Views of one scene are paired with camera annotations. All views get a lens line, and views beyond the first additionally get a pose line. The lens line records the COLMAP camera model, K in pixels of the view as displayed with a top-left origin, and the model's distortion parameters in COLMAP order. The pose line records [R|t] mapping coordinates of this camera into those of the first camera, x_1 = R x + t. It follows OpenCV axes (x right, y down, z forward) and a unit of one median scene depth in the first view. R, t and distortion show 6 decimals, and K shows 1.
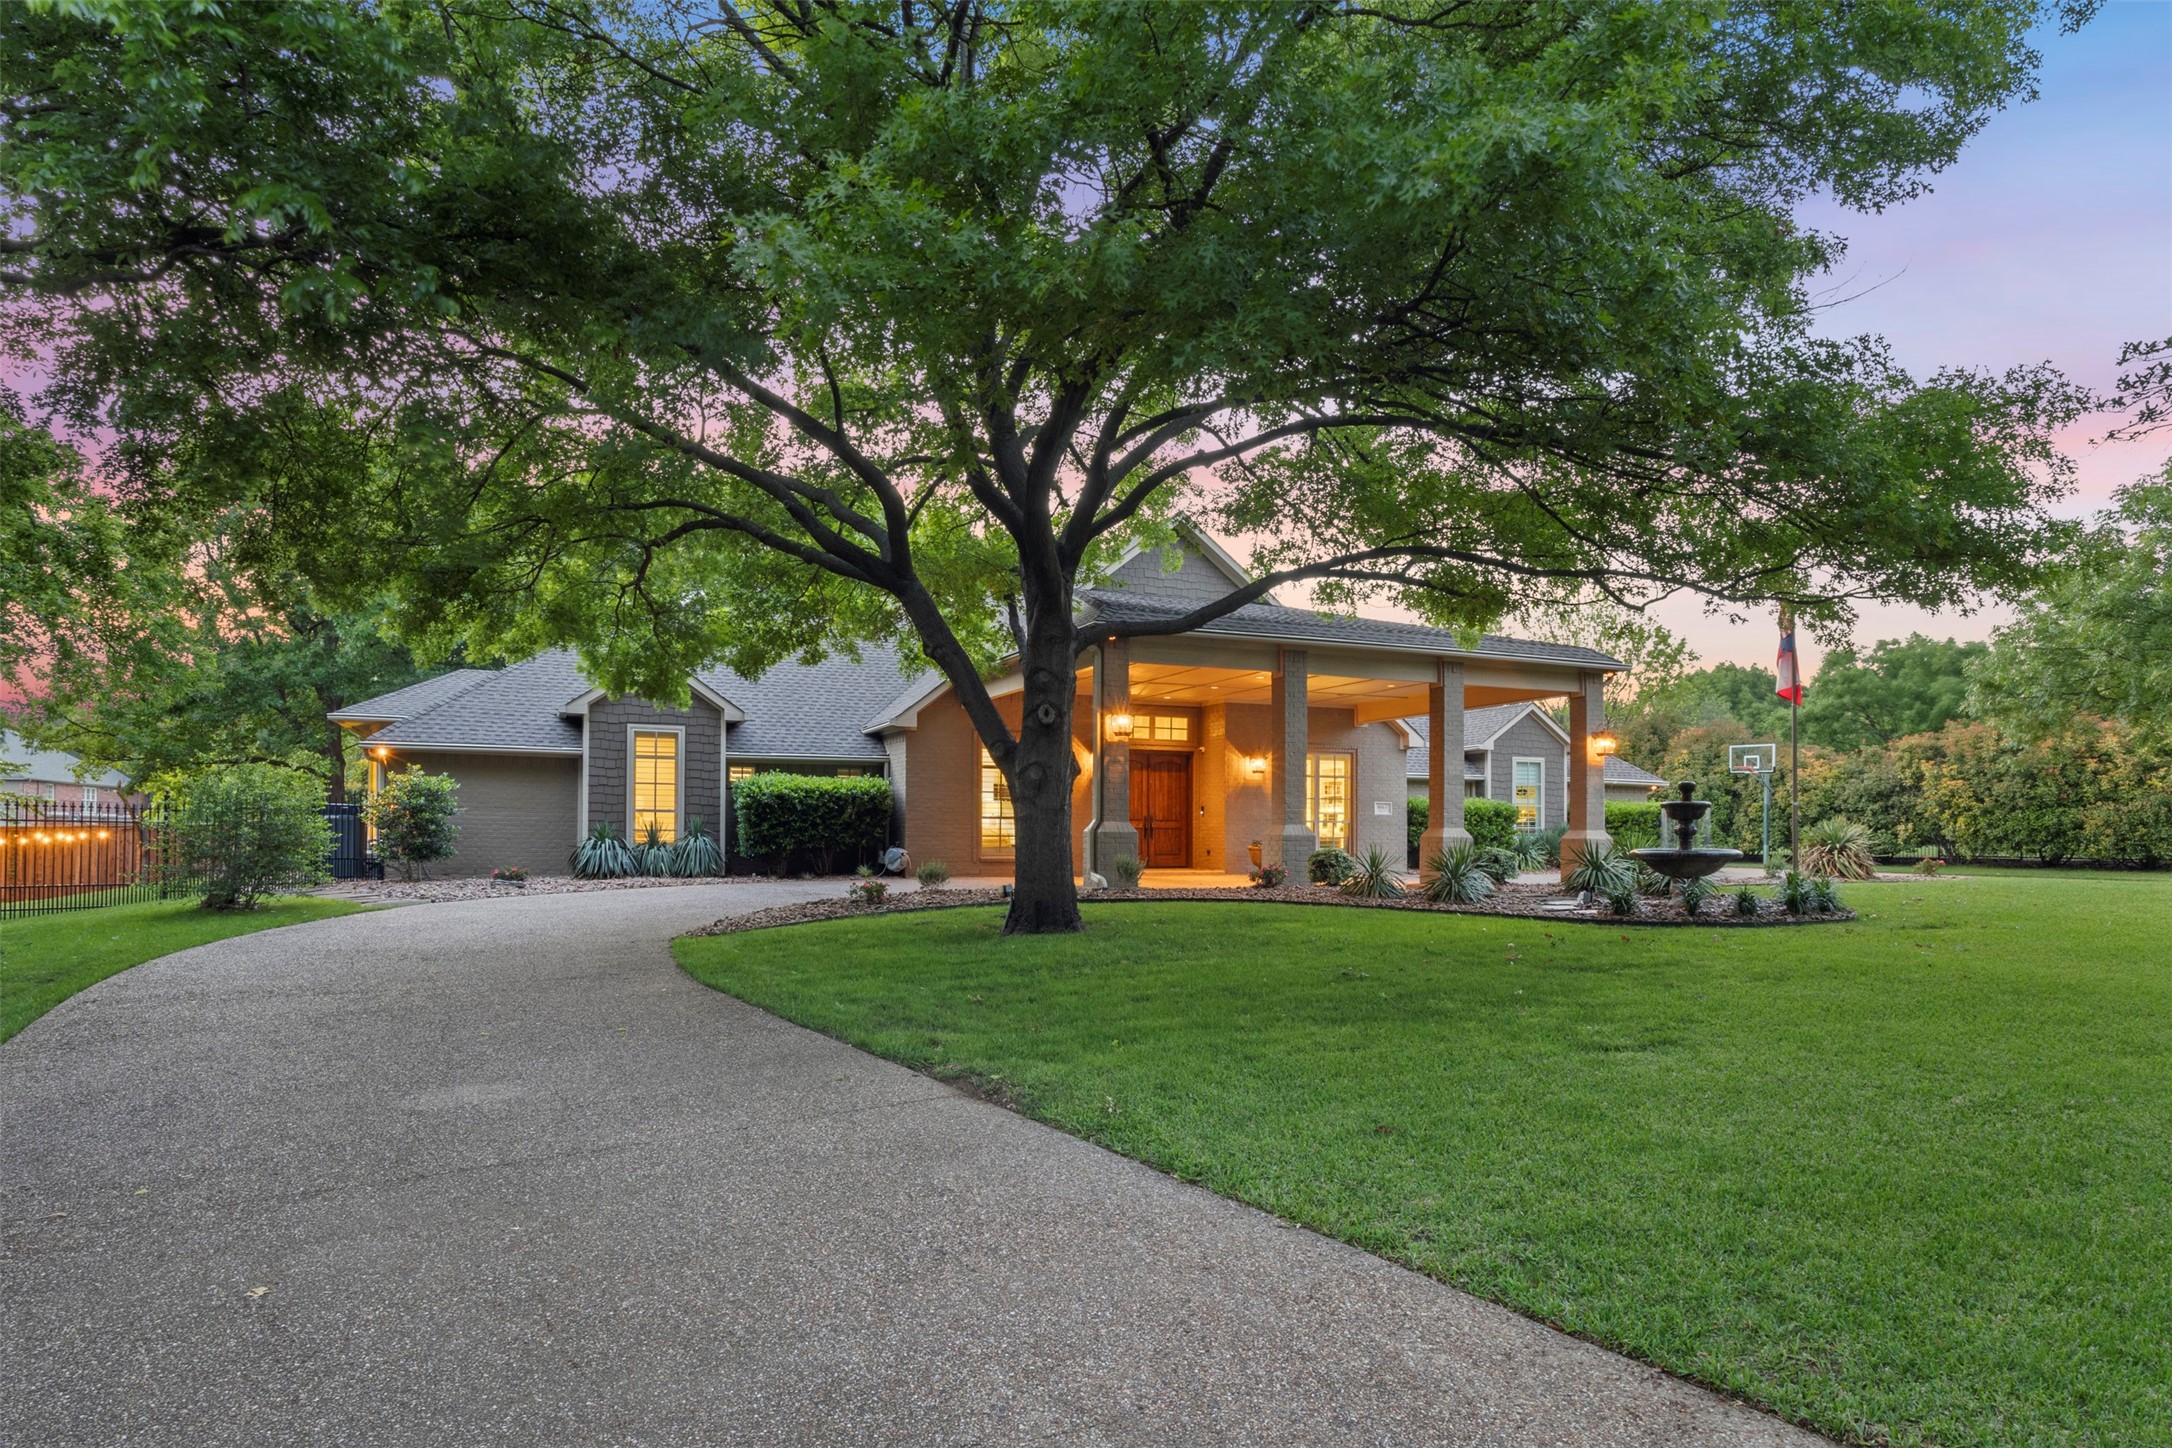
lens RADIAL K [[1274.2, 0, 1088.8], [0, 1274.2, 829.8], [0, 0, 1]] dist [-0.001760, -0.000395]
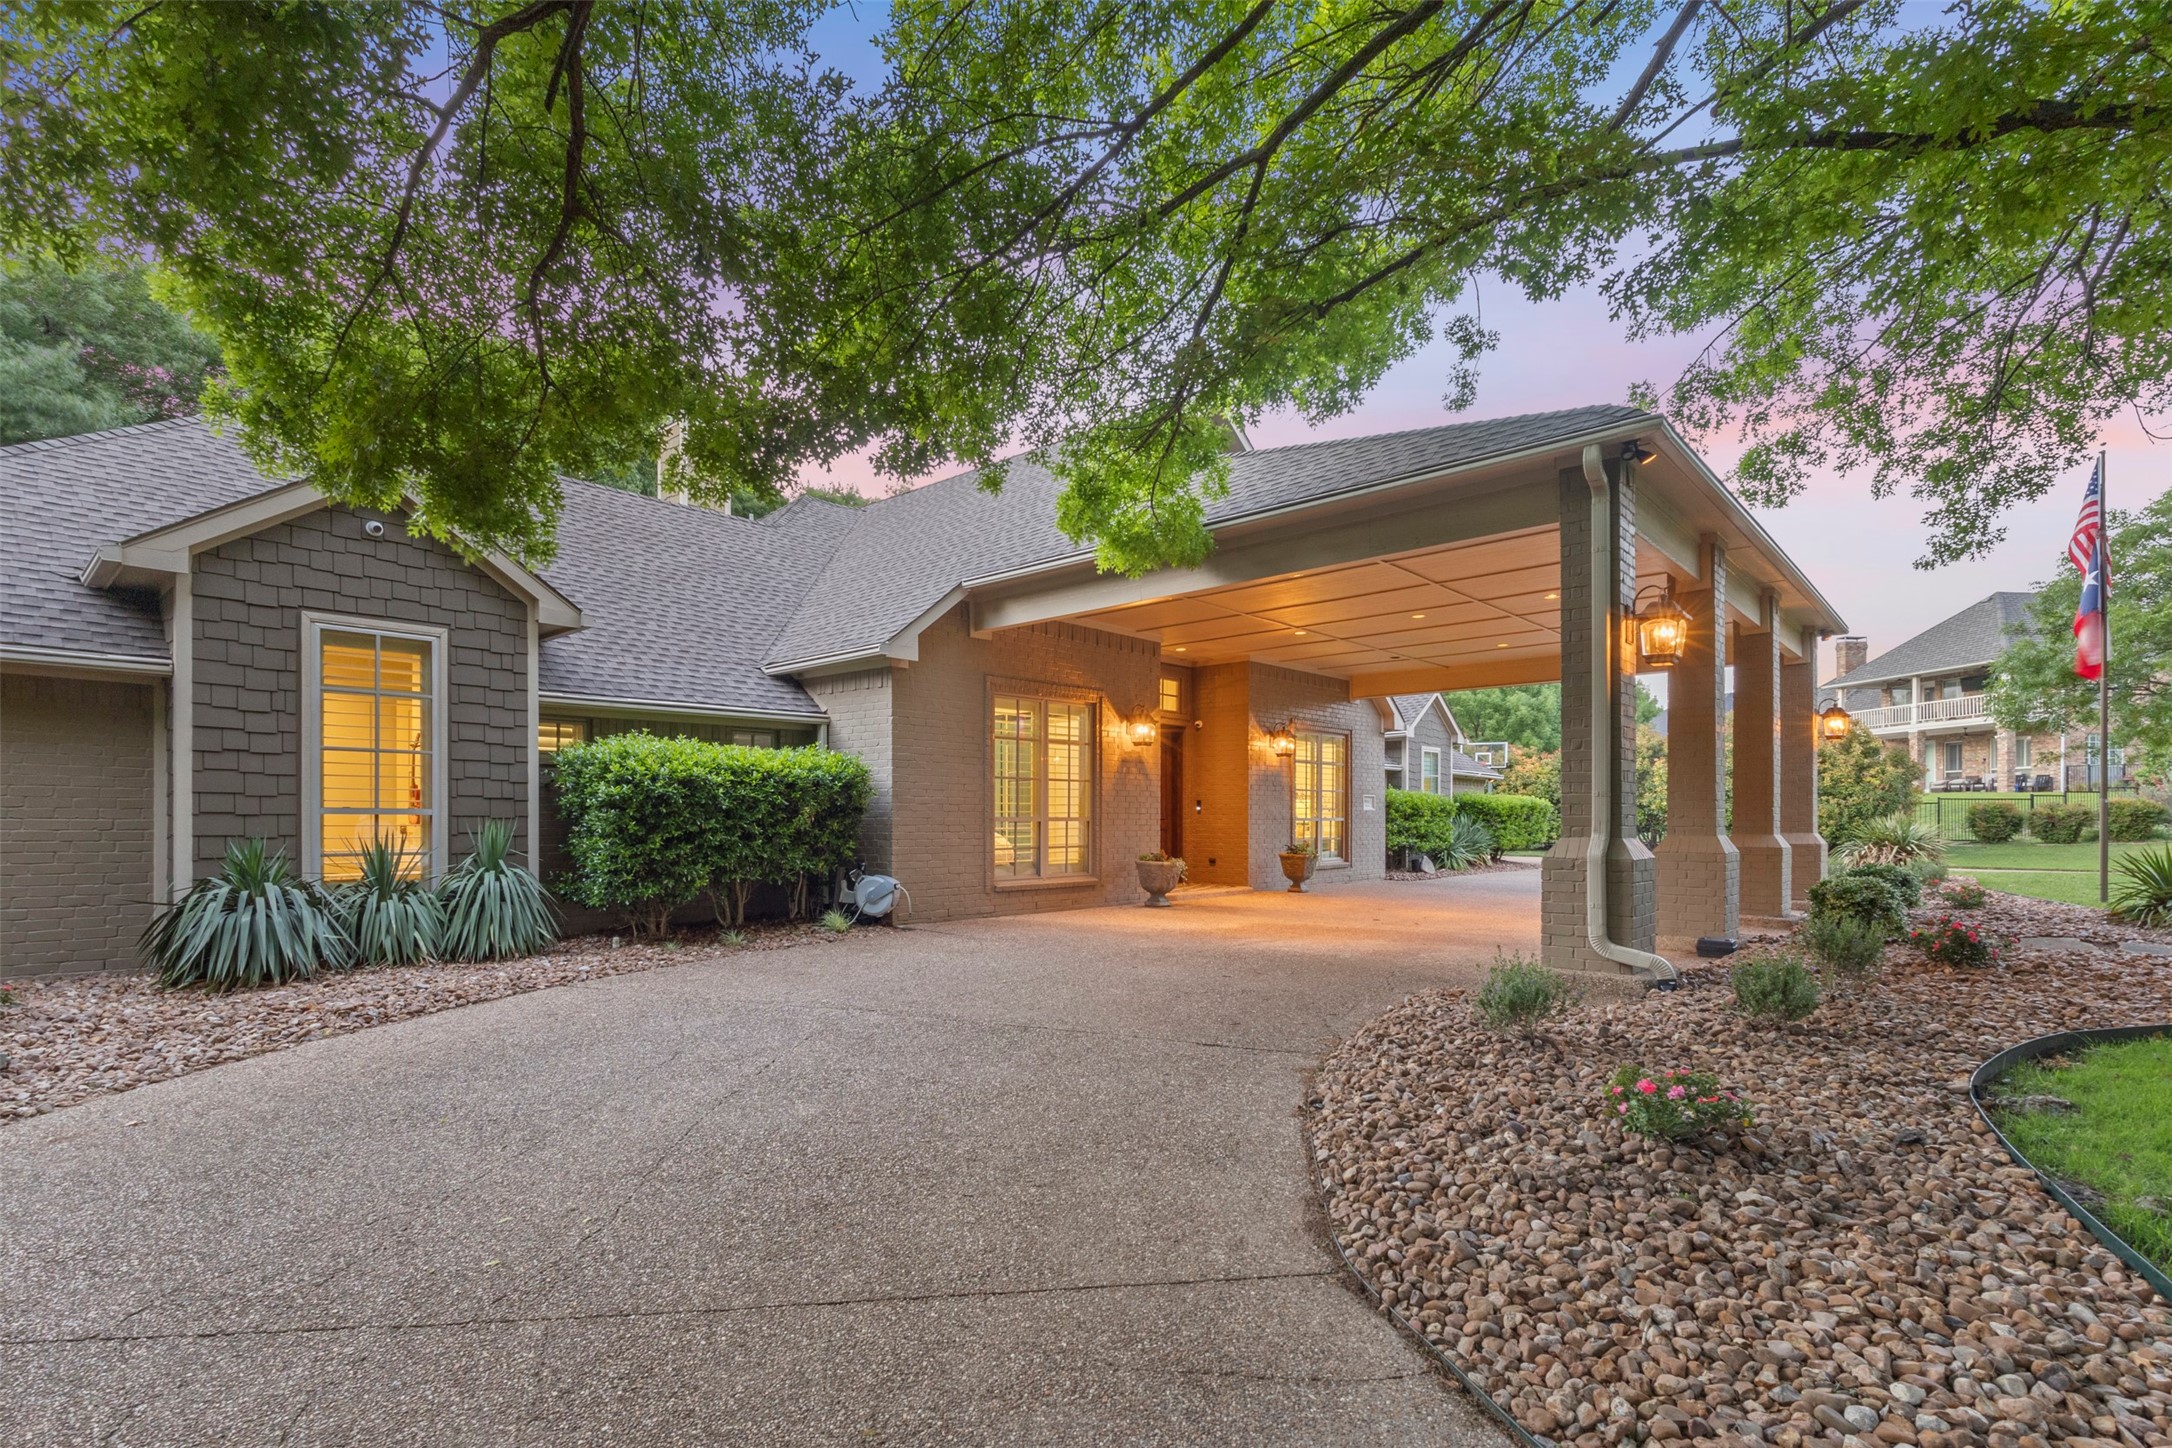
lens RADIAL K [[1029.0, 0, 1079.1], [0, 1029.0, 815.8], [0, 0, 1]] dist [0.011769, -0.000163]
pose [[0.912191, -0.004081, 0.409744, -0.256525], [0.002709, 0.999989, 0.003930, -0.013517], [-0.409756, -0.002475, 0.912192, 0.549724]]
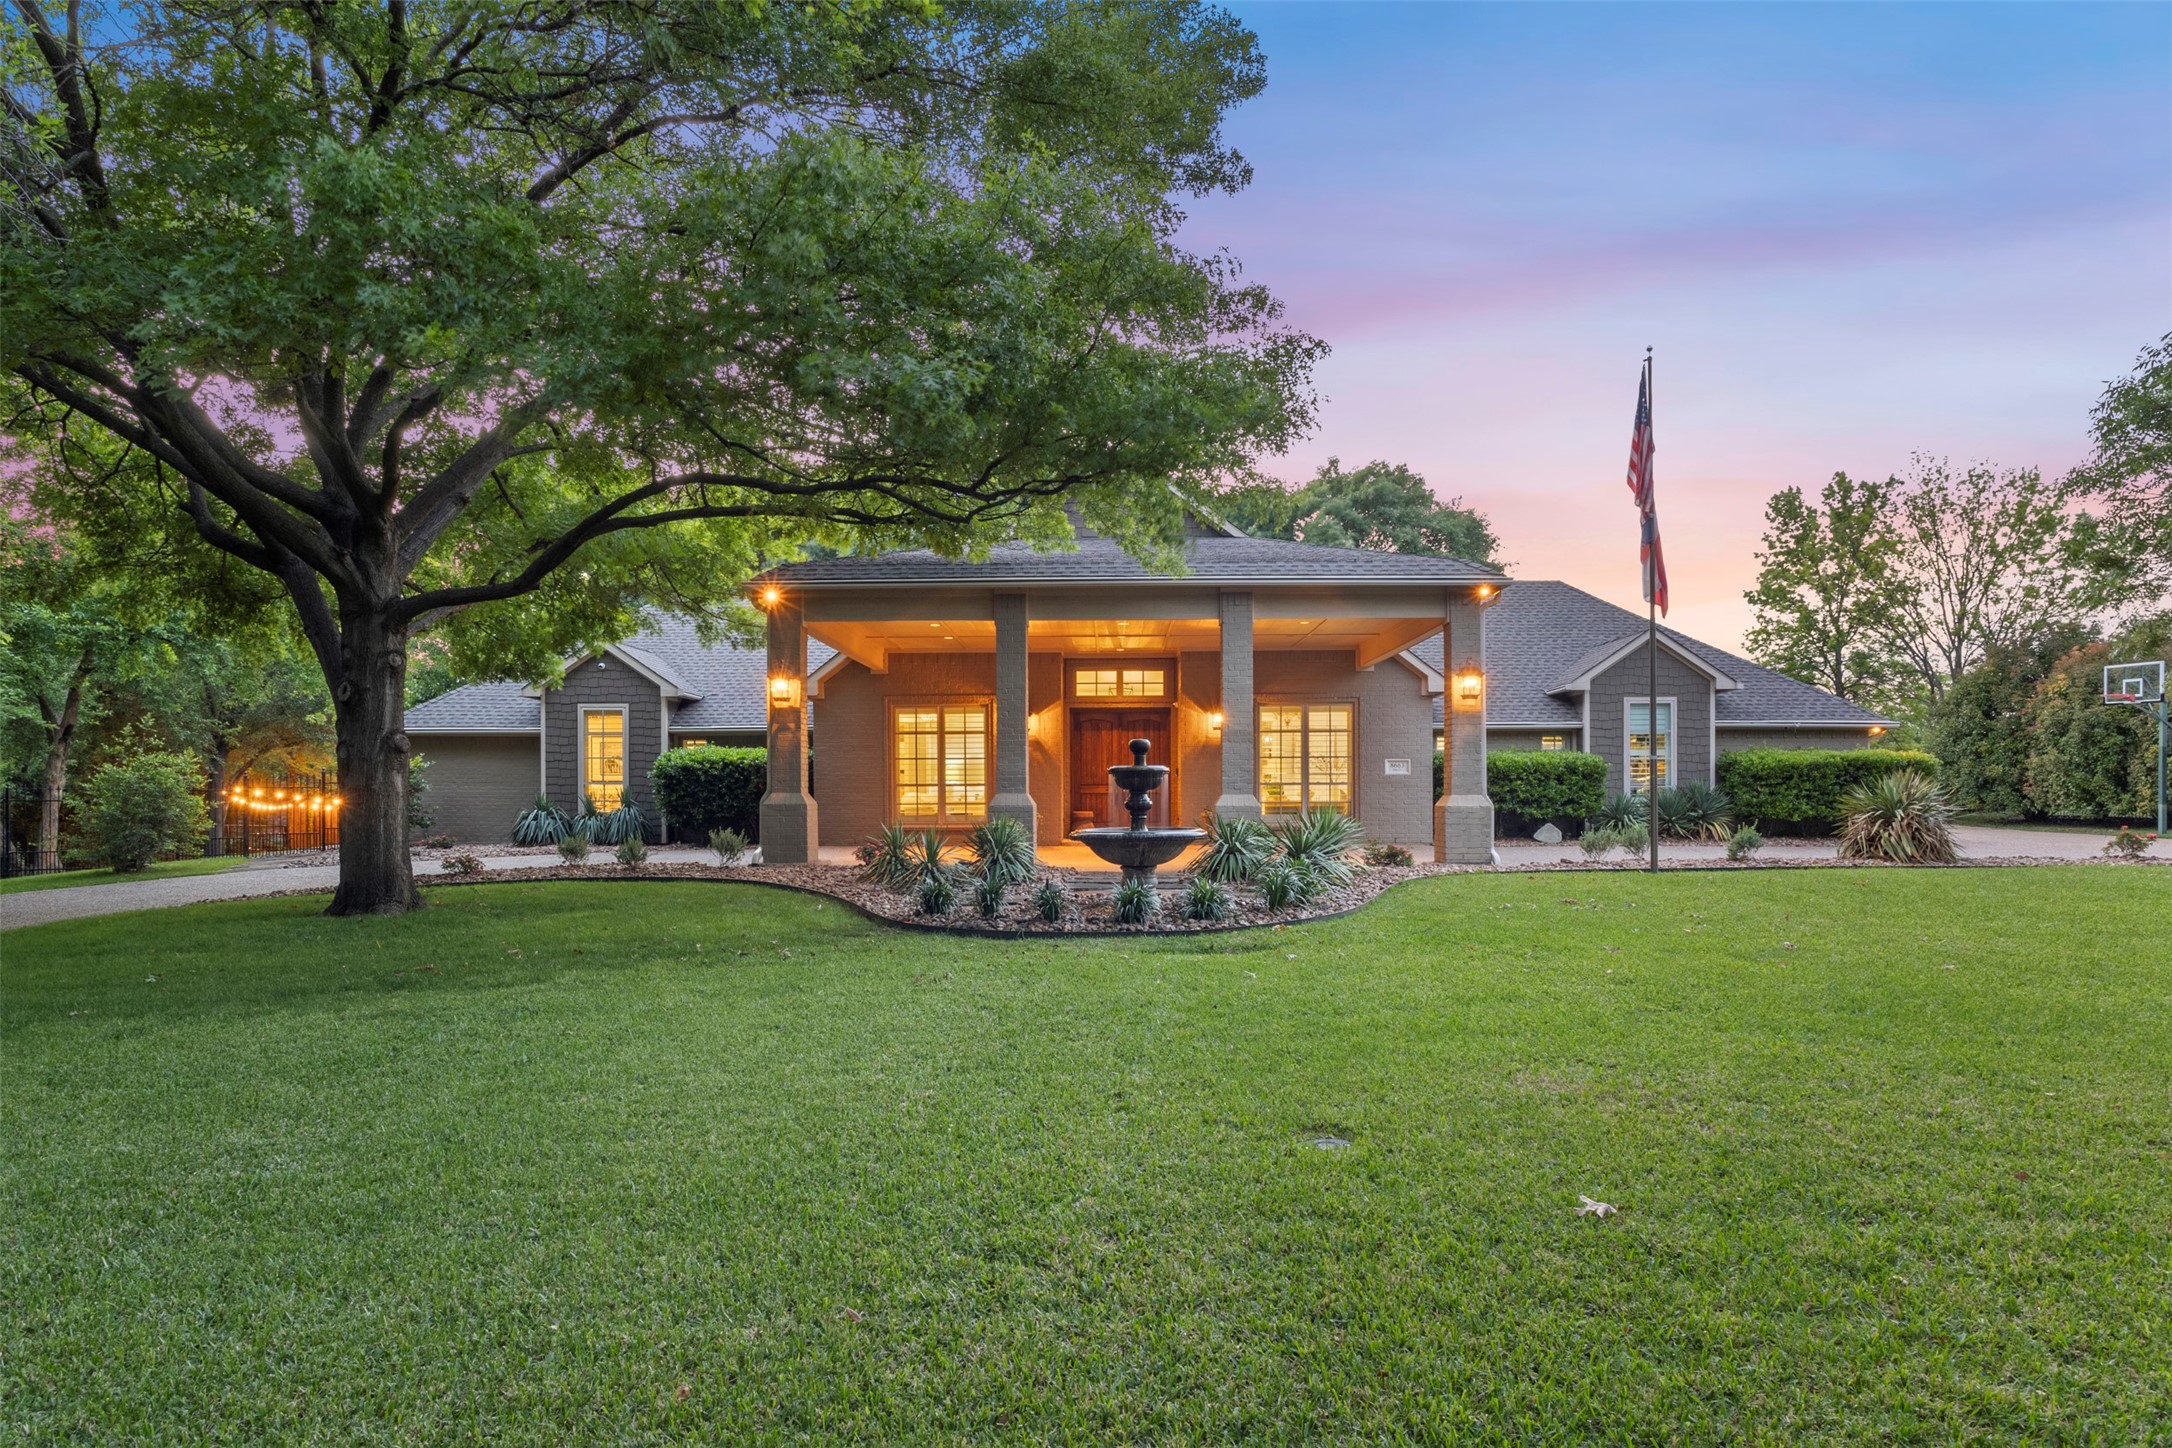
lens RADIAL K [[1274.2, 0, 1088.8], [0, 1274.2, 829.8], [0, 0, 1]] dist [-0.001760, -0.000395]
pose [[0.912399, 0.002437, -0.409294, 0.463090], [0.011614, 0.999425, 0.031841, -0.005064], [0.409136, -0.033805, 0.911847, 0.177883]]
